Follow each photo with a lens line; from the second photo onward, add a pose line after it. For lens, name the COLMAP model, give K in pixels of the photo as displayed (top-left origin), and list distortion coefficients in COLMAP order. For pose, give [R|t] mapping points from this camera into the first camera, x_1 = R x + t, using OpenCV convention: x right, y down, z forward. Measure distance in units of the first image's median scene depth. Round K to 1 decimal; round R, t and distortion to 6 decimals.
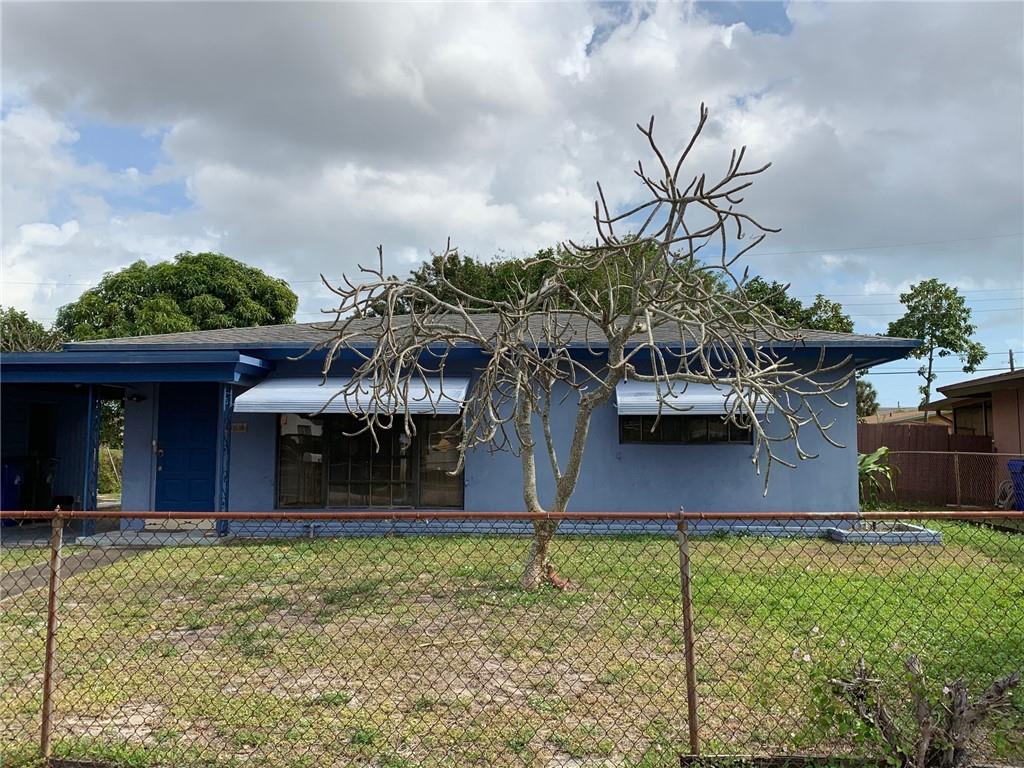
lens RADIAL K [[896.2, 0, 512.0], [0, 896.2, 384.0], [0, 0, 1]] dist [0.015635, -0.001994]
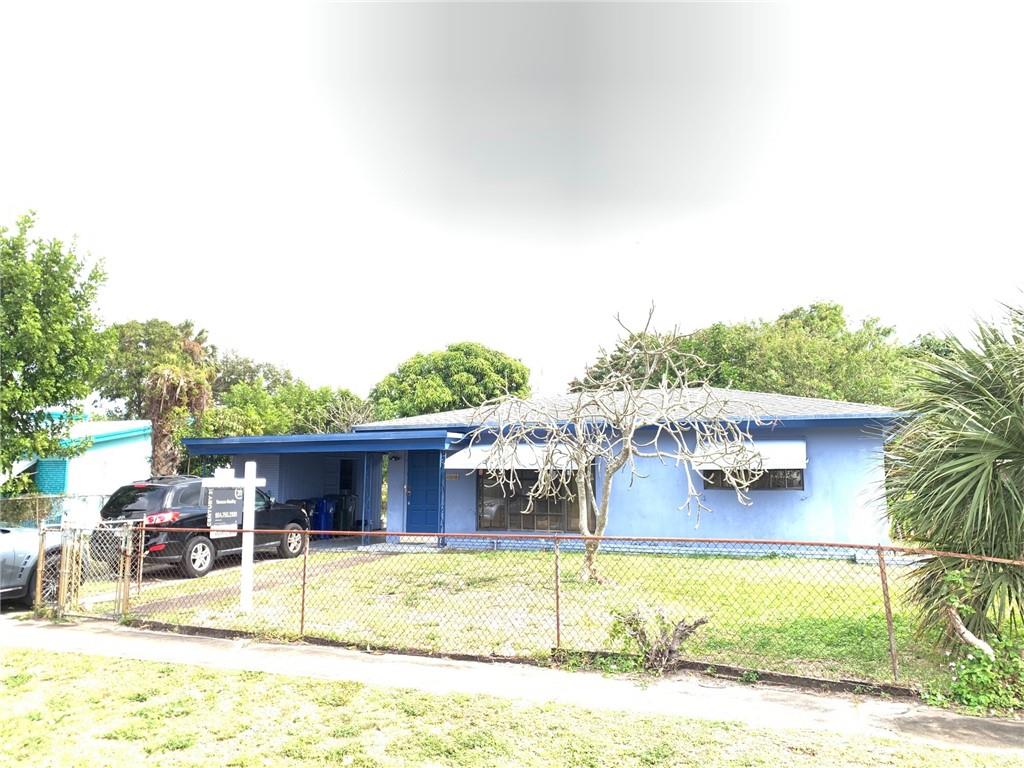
lens RADIAL K [[788.4, 0, 512.0], [0, 788.4, 384.0], [0, 0, 1]] dist [0.041034, -0.002143]
pose [[0.951313, -0.039718, -0.305657, 0.275602], [0.025221, 0.998368, -0.051235, -0.051207], [0.307194, 0.041031, 0.950762, -0.345186]]
